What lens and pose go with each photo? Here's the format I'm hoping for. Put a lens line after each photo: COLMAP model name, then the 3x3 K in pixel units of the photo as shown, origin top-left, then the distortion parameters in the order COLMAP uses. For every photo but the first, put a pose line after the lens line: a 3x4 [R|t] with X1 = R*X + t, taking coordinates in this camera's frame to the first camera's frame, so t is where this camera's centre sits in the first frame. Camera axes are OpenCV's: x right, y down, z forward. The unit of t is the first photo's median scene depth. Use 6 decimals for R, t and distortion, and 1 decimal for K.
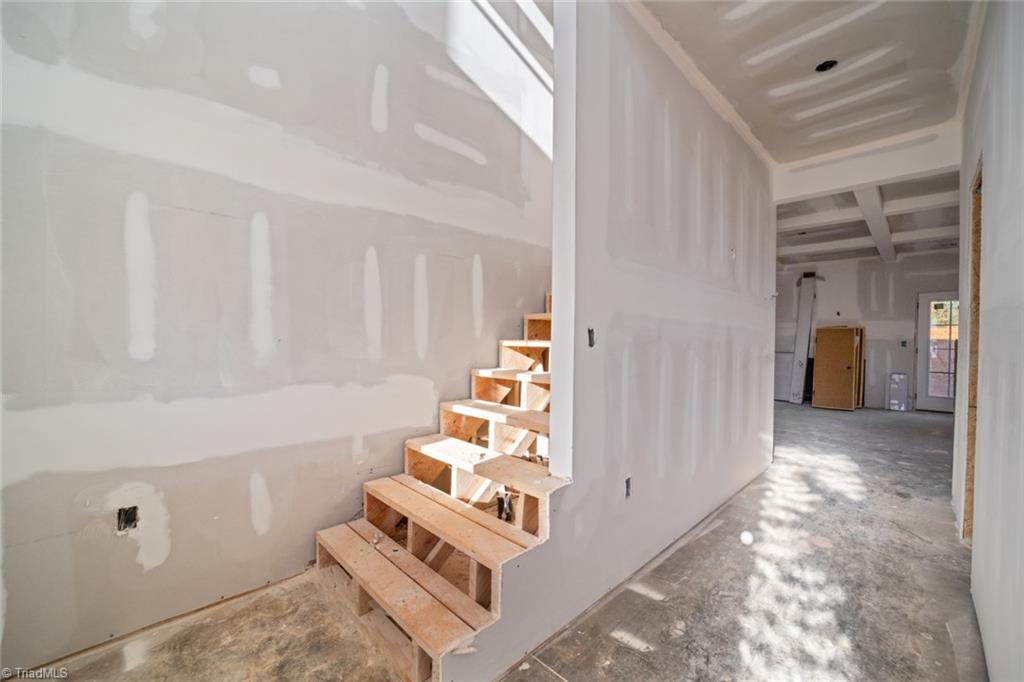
lens RADIAL K [[400.1, 0, 507.2], [0, 400.1, 344.5], [0, 0, 1]] dist [-0.033840, 0.004833]
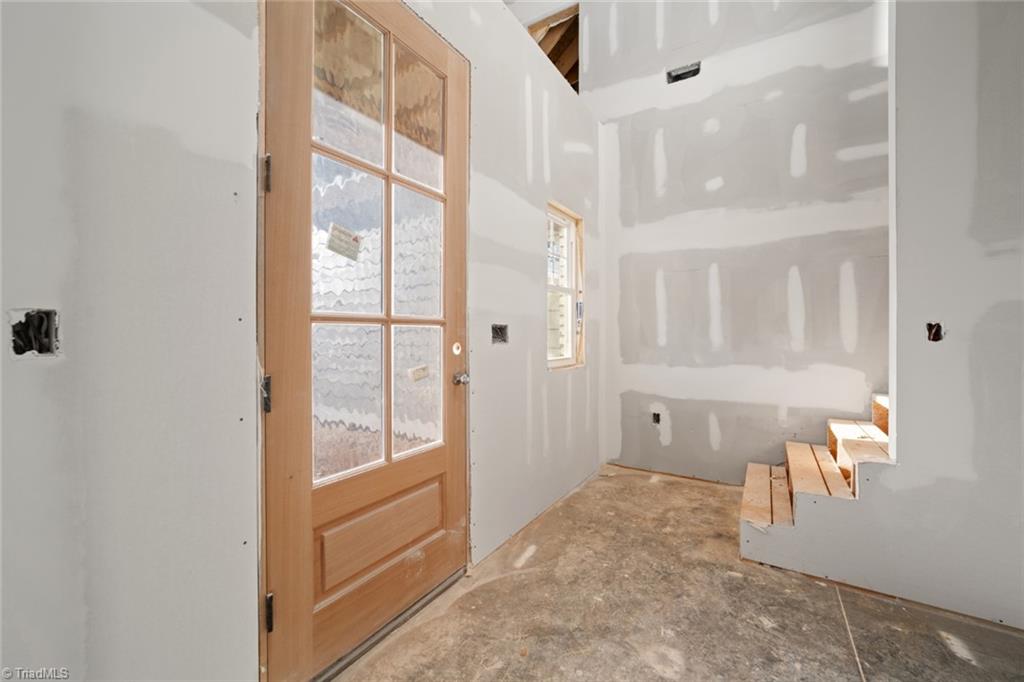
lens RADIAL K [[400.1, 0, 514.5], [0, 400.1, 337.5], [0, 0, 1]] dist [-0.033840, 0.004833]
pose [[0.222158, -0.003887, -0.975003, 0.928357], [-0.008352, 0.999948, -0.005890, 0.011150], [0.974975, 0.009451, 0.222114, -0.256953]]
